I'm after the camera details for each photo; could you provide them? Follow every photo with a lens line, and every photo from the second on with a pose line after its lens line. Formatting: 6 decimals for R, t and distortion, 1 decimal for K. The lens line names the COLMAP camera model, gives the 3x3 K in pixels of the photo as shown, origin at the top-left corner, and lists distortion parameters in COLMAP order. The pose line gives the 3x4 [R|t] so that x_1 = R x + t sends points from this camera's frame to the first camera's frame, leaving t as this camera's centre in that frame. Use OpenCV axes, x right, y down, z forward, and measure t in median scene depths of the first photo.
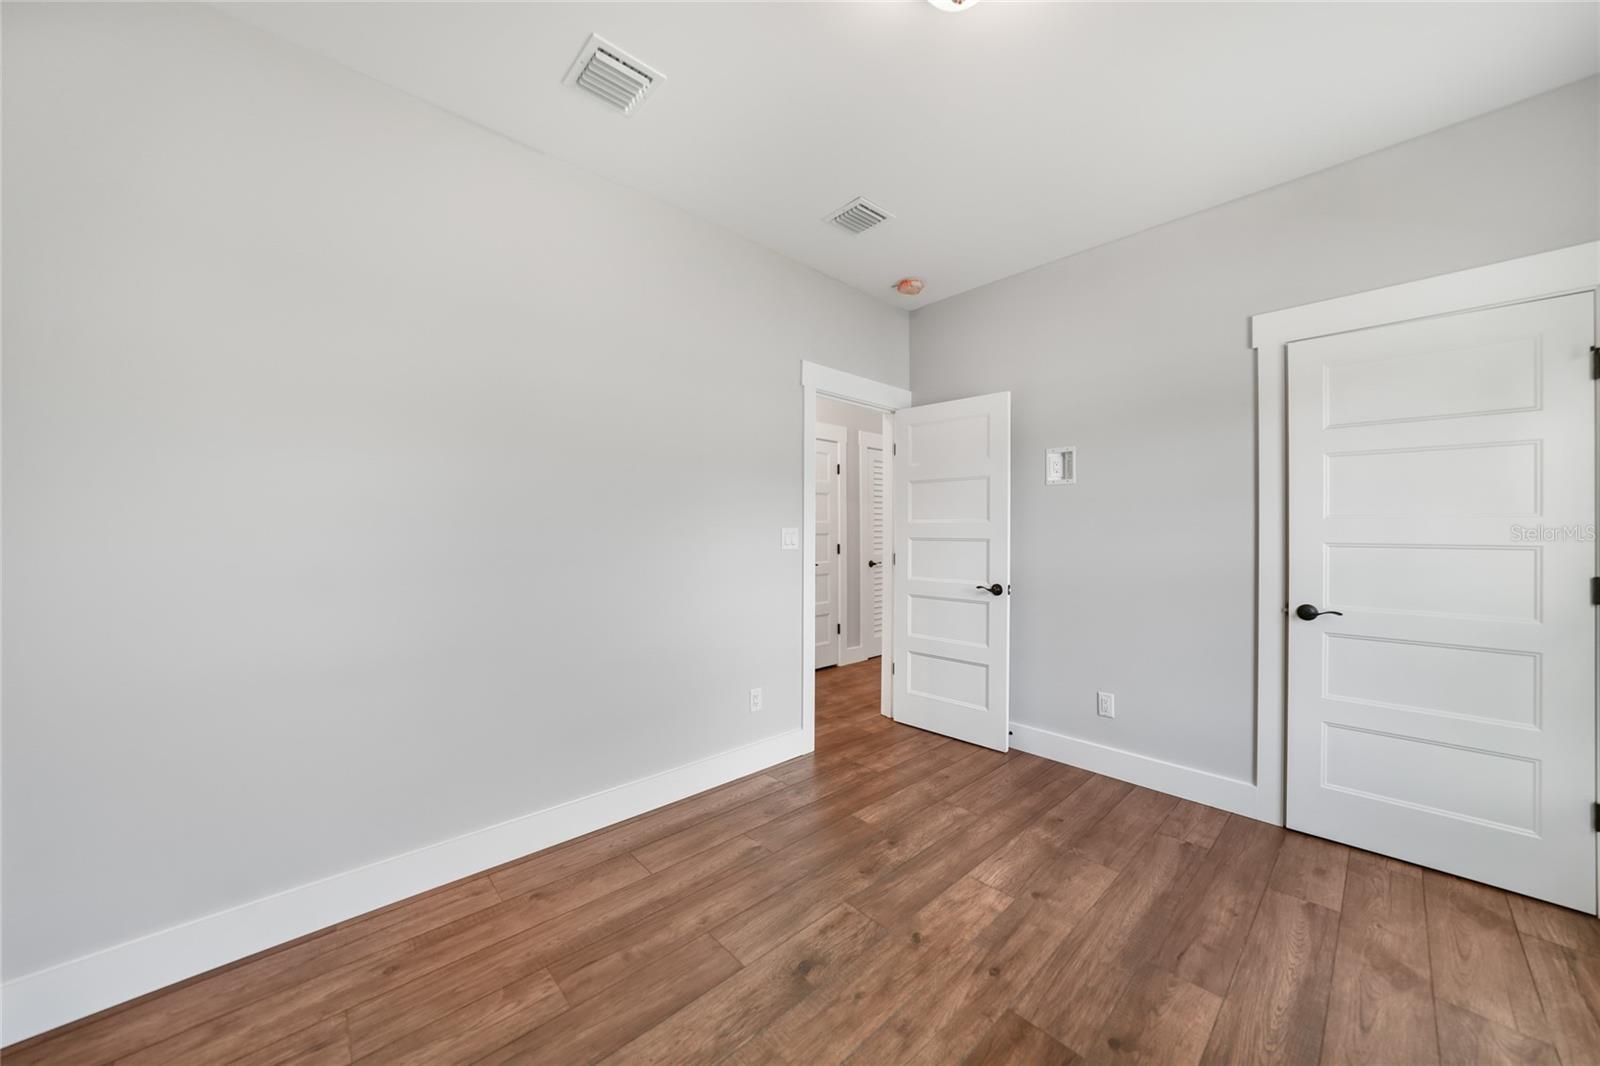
lens RADIAL K [[561.4, 0, 802.0], [0, 561.4, 532.4], [0, 0, 1]] dist [-0.027578, 0.005560]
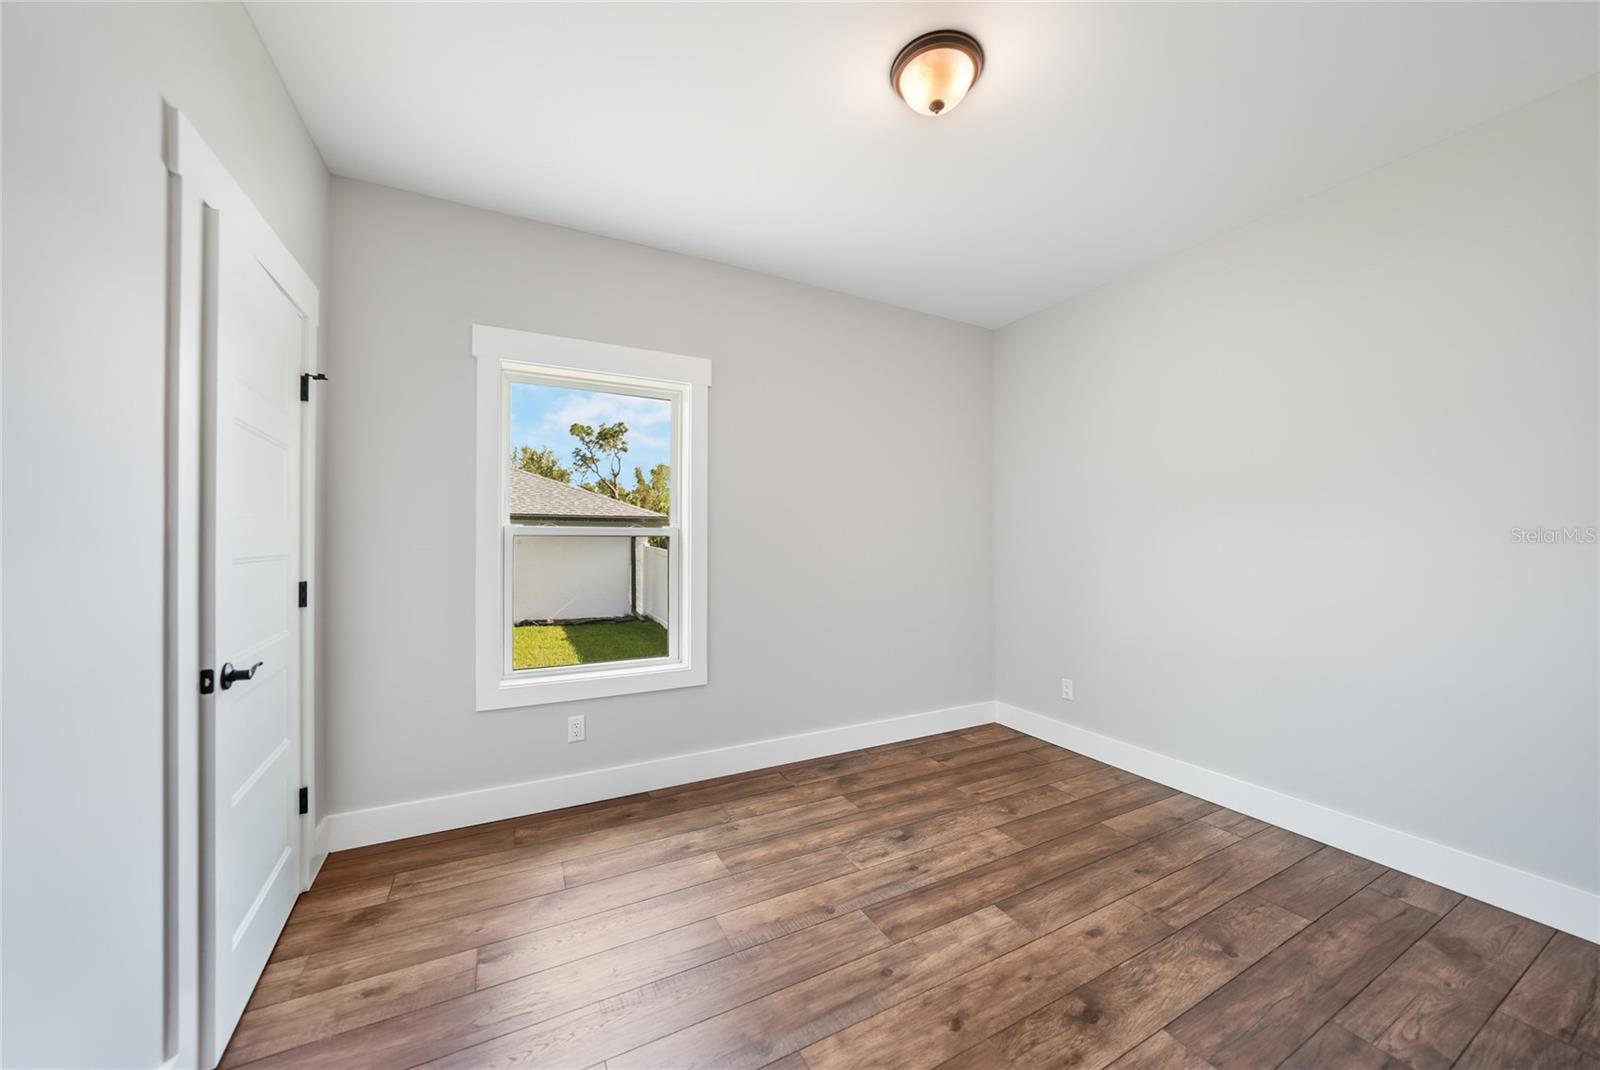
lens RADIAL K [[561.4, 0, 802.0], [0, 561.4, 534.4], [0, 0, 1]] dist [-0.027578, 0.005560]
pose [[-0.965528, -0.002410, 0.260287, 0.236816], [-0.004547, 0.999961, -0.007608, -0.009357], [-0.260259, -0.008529, -0.965501, 2.050187]]
